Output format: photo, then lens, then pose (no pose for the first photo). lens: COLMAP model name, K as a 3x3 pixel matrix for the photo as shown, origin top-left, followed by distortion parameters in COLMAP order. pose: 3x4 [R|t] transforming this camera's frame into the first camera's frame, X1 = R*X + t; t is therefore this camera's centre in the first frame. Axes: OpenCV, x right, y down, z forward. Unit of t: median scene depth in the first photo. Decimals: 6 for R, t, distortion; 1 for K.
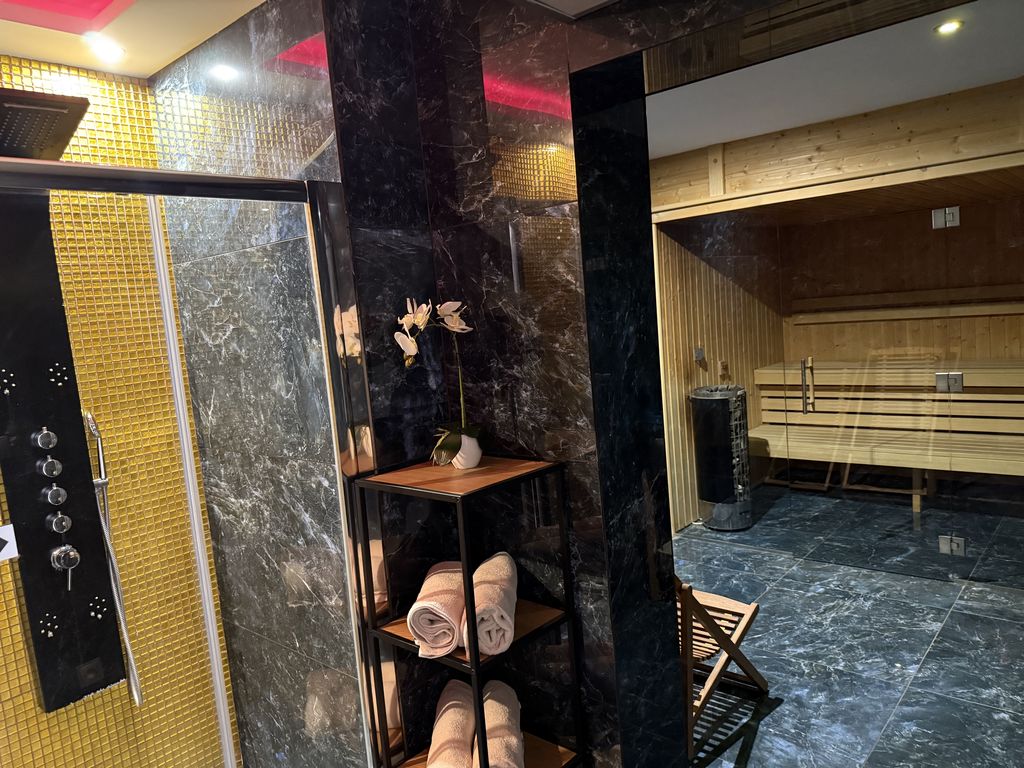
lens RADIAL K [[724.6, 0, 515.5], [0, 724.6, 383.9], [0, 0, 1]] dist [0.052975, -0.064973]
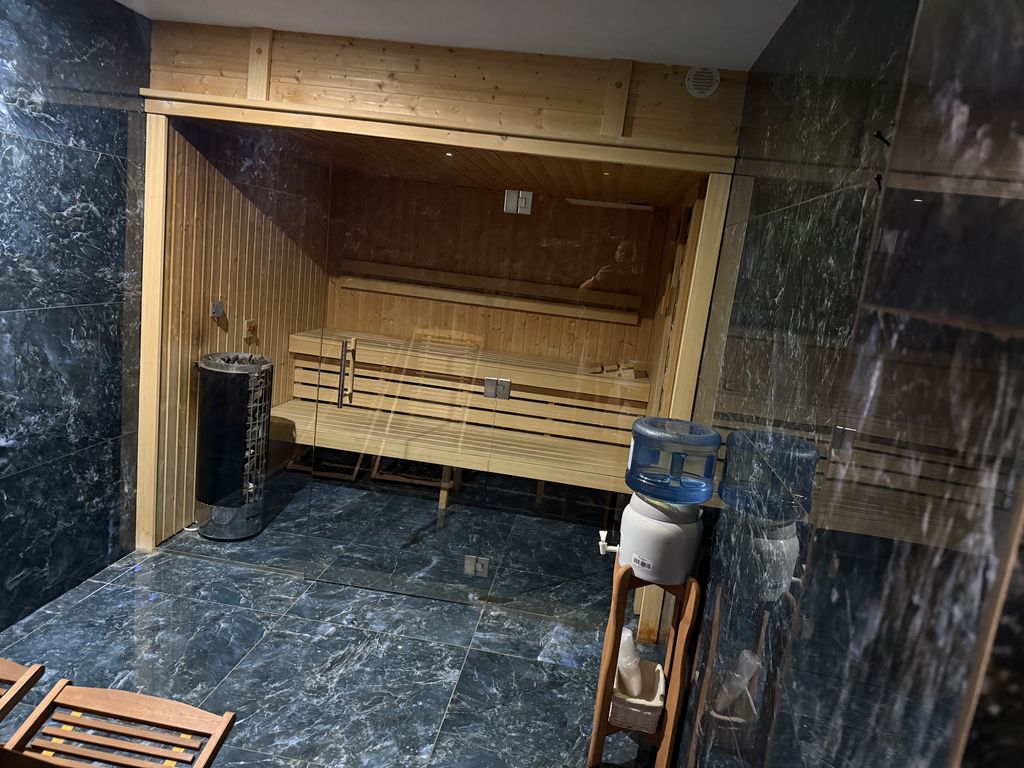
lens RADIAL K [[724.6, 0, 515.5], [0, 724.6, 383.9], [0, 0, 1]] dist [0.052975, -0.064973]
pose [[0.816227, 0.077413, 0.572522, 0.084724], [-0.122872, 0.991571, 0.041101, -0.036421], [-0.564515, -0.103894, 0.818859, 0.212207]]
